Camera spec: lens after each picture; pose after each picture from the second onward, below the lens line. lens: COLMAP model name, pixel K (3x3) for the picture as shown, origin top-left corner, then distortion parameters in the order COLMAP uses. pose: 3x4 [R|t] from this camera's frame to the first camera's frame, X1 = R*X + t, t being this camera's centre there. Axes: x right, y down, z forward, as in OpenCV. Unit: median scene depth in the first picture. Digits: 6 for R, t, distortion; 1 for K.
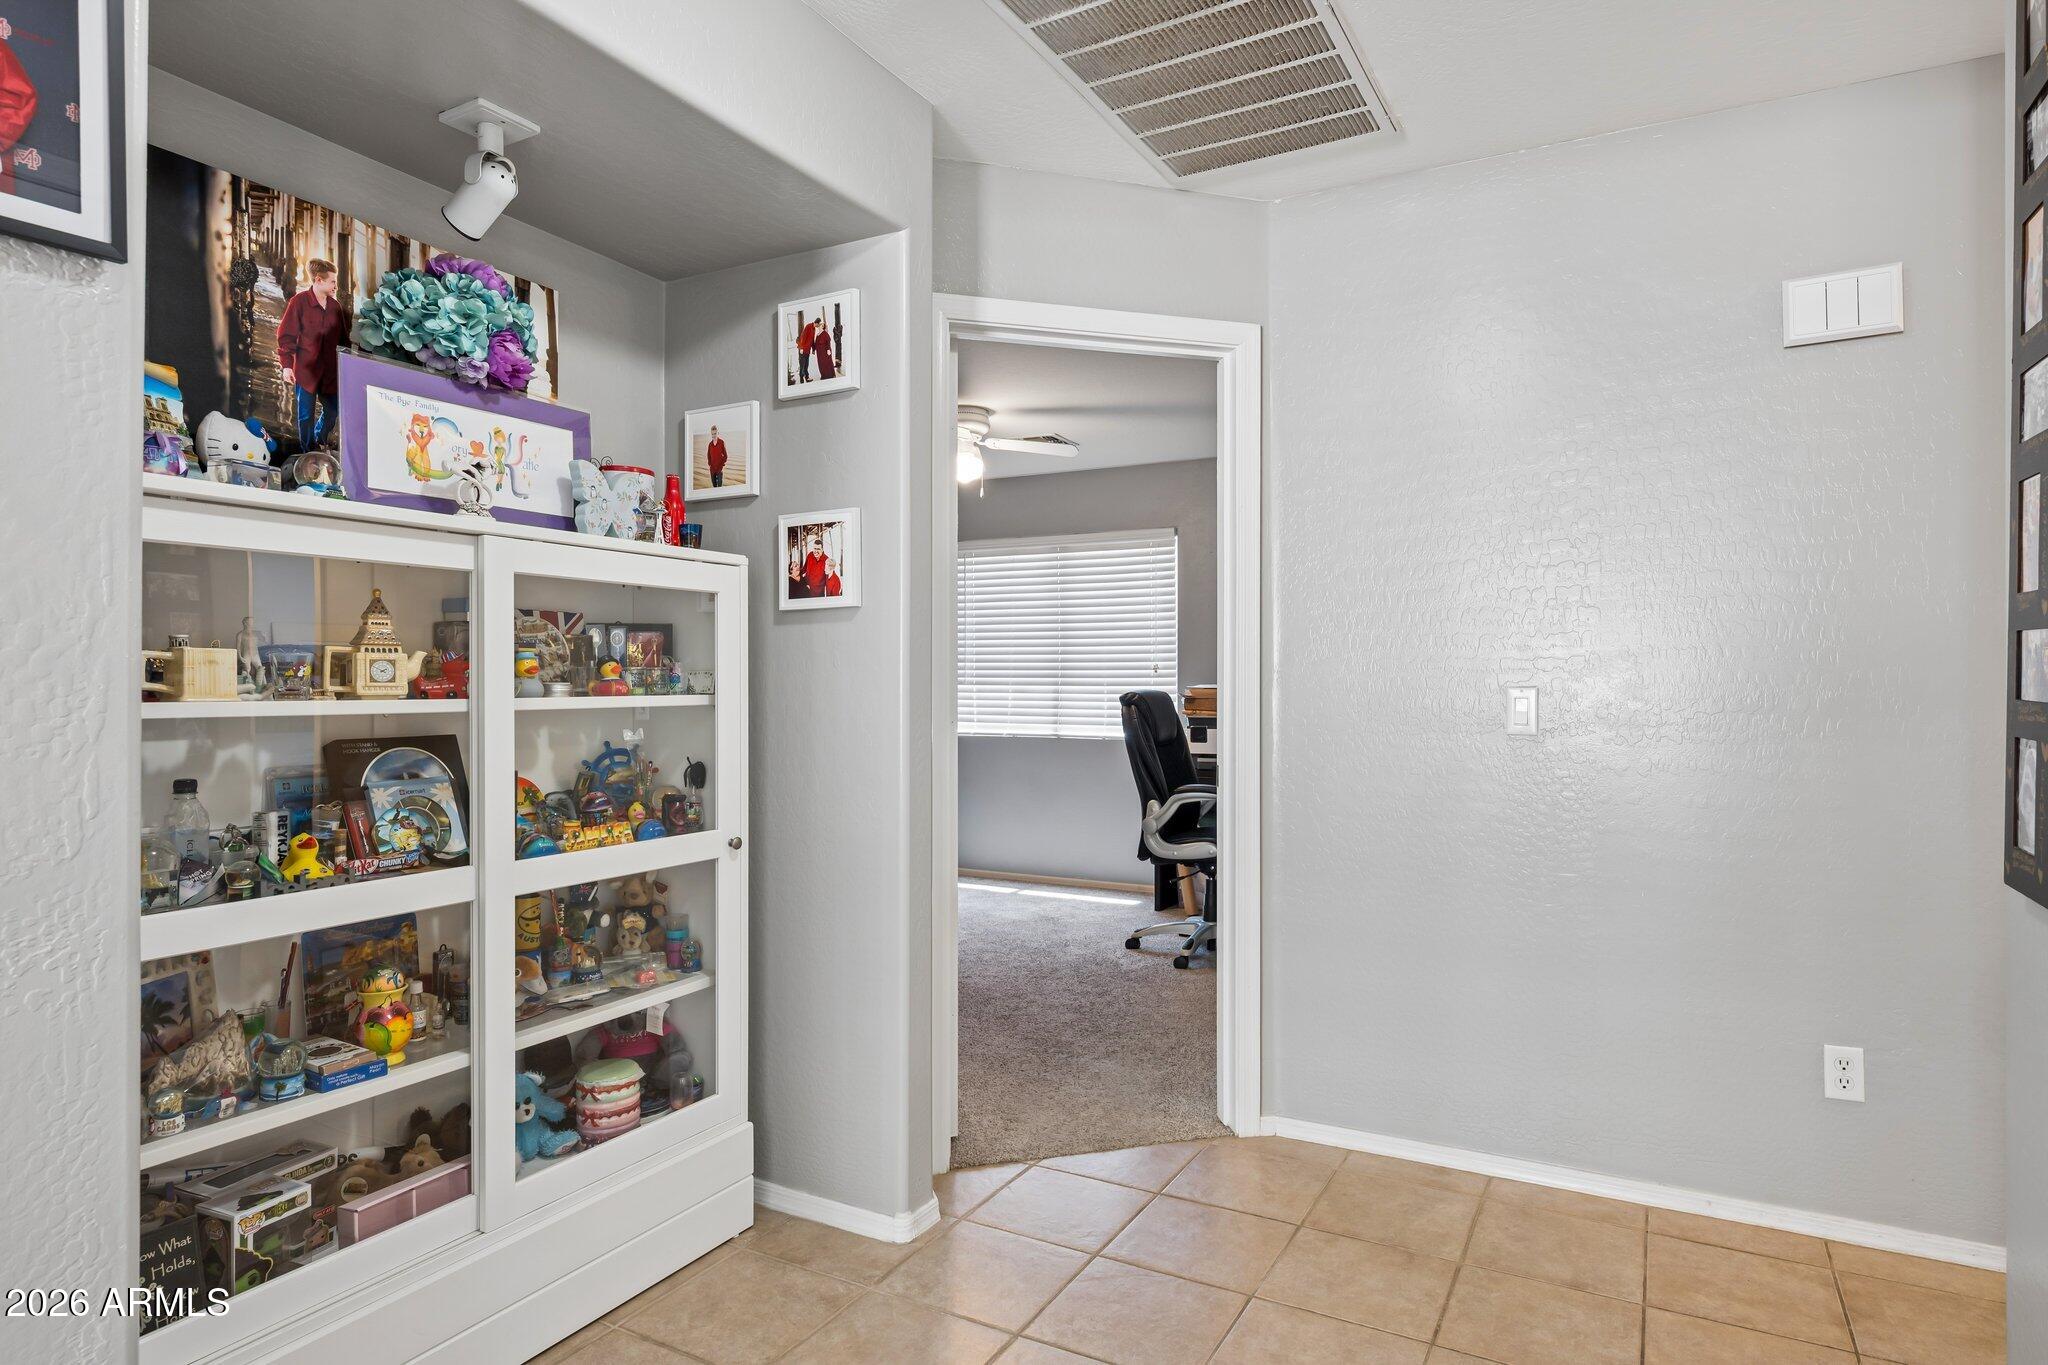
lens RADIAL K [[1139.1, 0, 1030.4], [0, 1139.1, 695.8], [0, 0, 1]] dist [-0.004868, 0.002296]
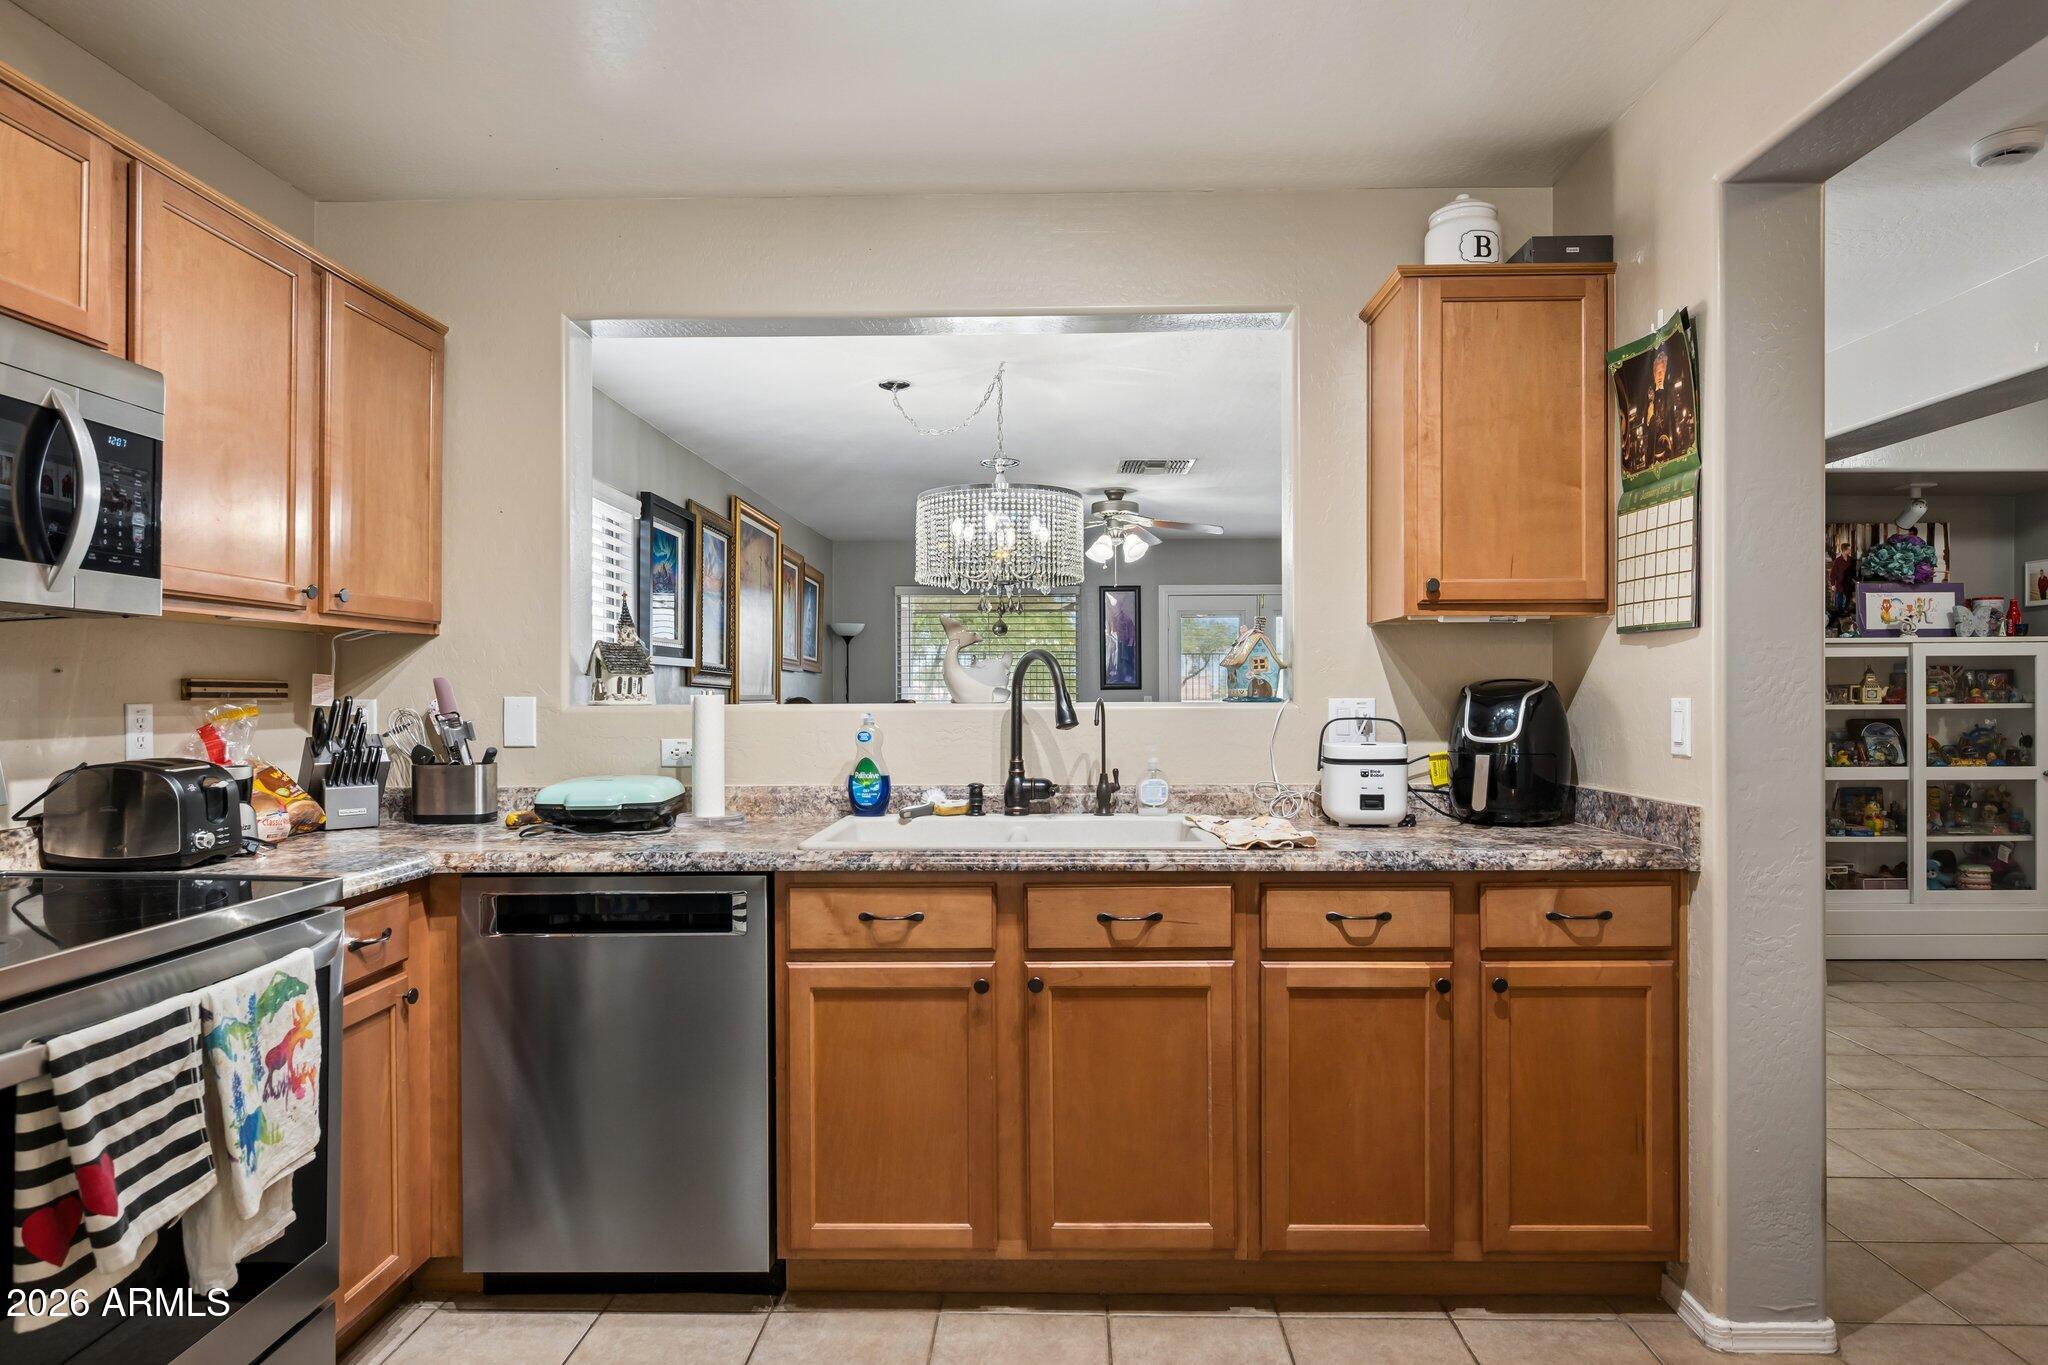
lens RADIAL K [[1139.1, 0, 1040.2], [0, 1139.1, 693.7], [0, 0, 1]] dist [-0.004868, 0.002296]
pose [[0.456788, -0.002528, -0.889572, 0.884002], [-0.003605, 0.999982, -0.004693, -0.001933], [0.889568, 0.005351, 0.456771, -1.885212]]
